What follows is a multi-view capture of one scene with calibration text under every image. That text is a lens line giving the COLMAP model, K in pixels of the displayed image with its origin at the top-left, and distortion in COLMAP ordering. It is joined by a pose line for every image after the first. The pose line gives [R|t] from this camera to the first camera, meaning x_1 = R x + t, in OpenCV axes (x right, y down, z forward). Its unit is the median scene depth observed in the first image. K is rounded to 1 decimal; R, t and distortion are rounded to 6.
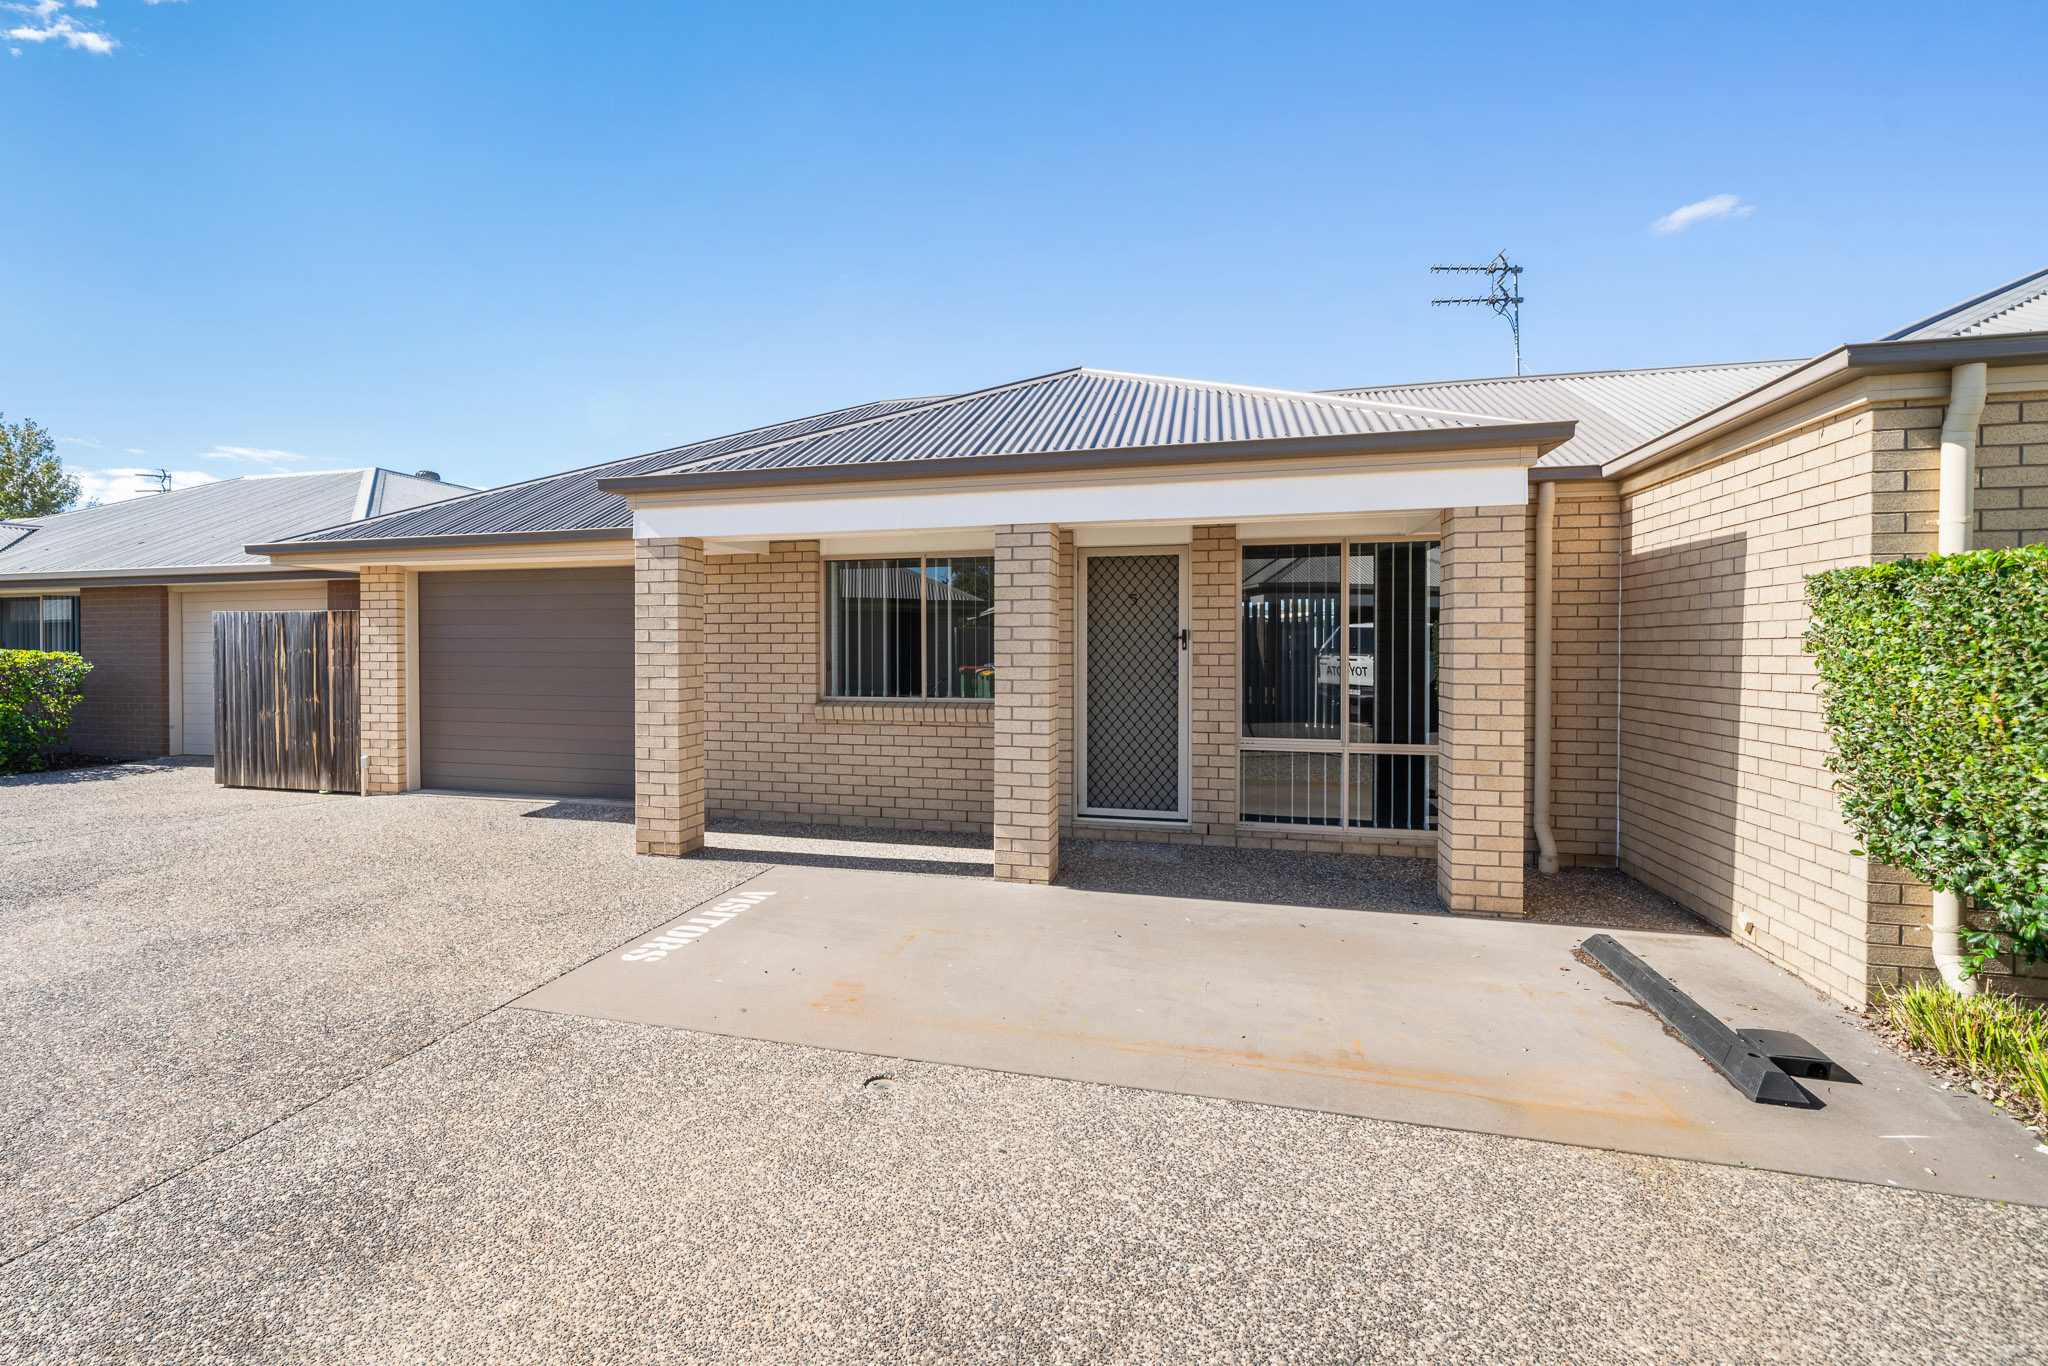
lens RADIAL K [[886.4, 0, 1024.7], [0, 886.4, 681.8], [0, 0, 1]] dist [0.002394, 0.000708]
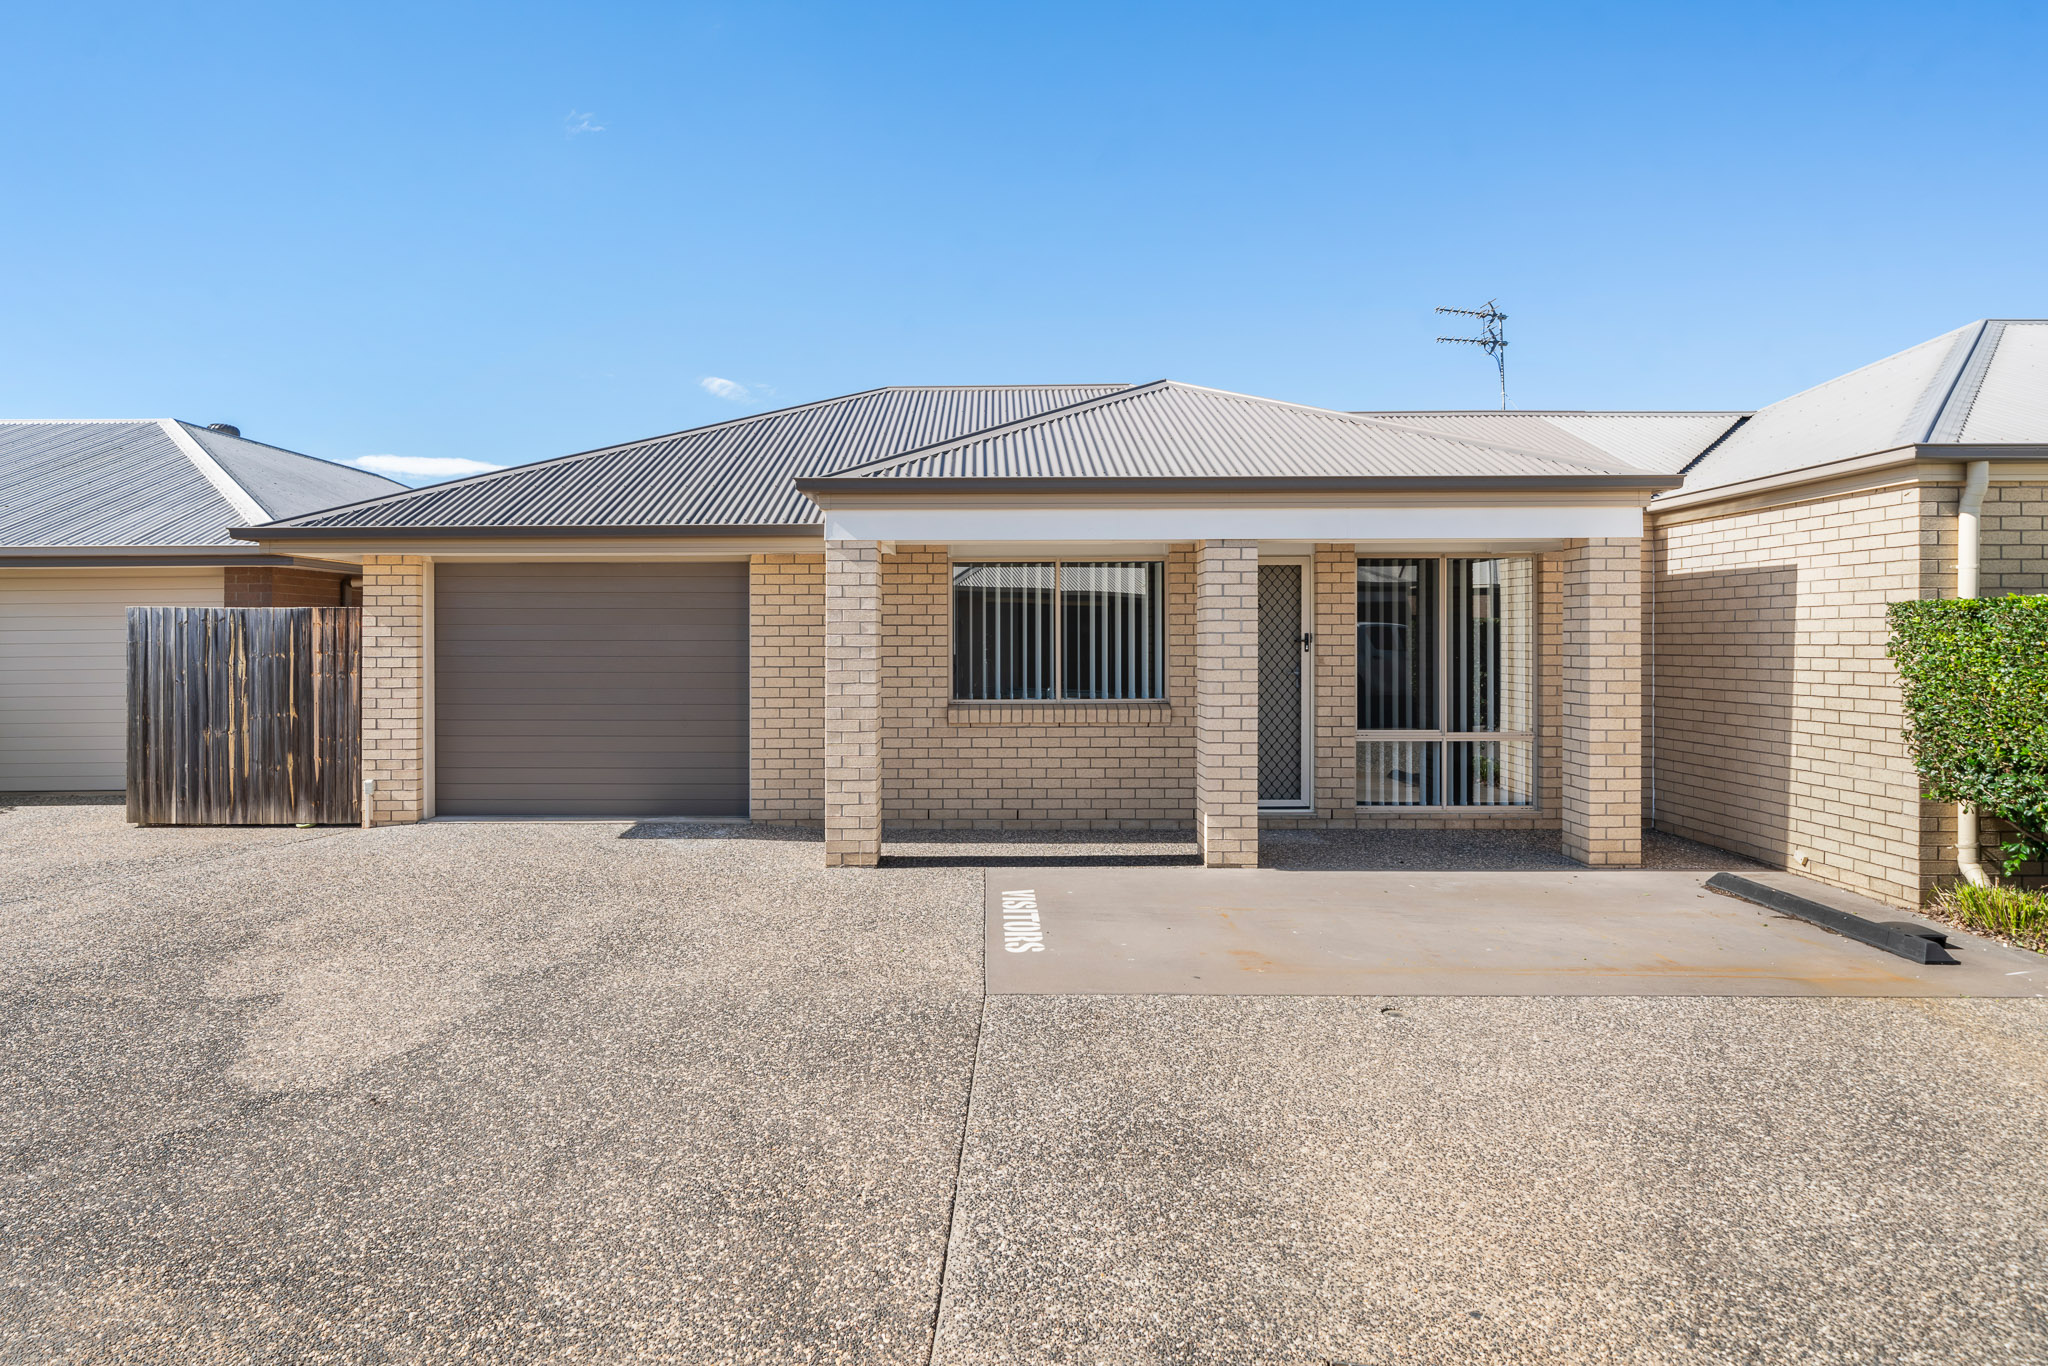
lens RADIAL K [[998.6, 0, 1021.4], [0, 998.6, 671.1], [0, 0, 1]] dist [0.006005, 0.000019]
pose [[0.964857, -0.009754, 0.262596, -0.575099], [0.011421, 0.999923, -0.004822, -0.012141], [-0.262528, 0.007651, 0.964894, -0.118171]]
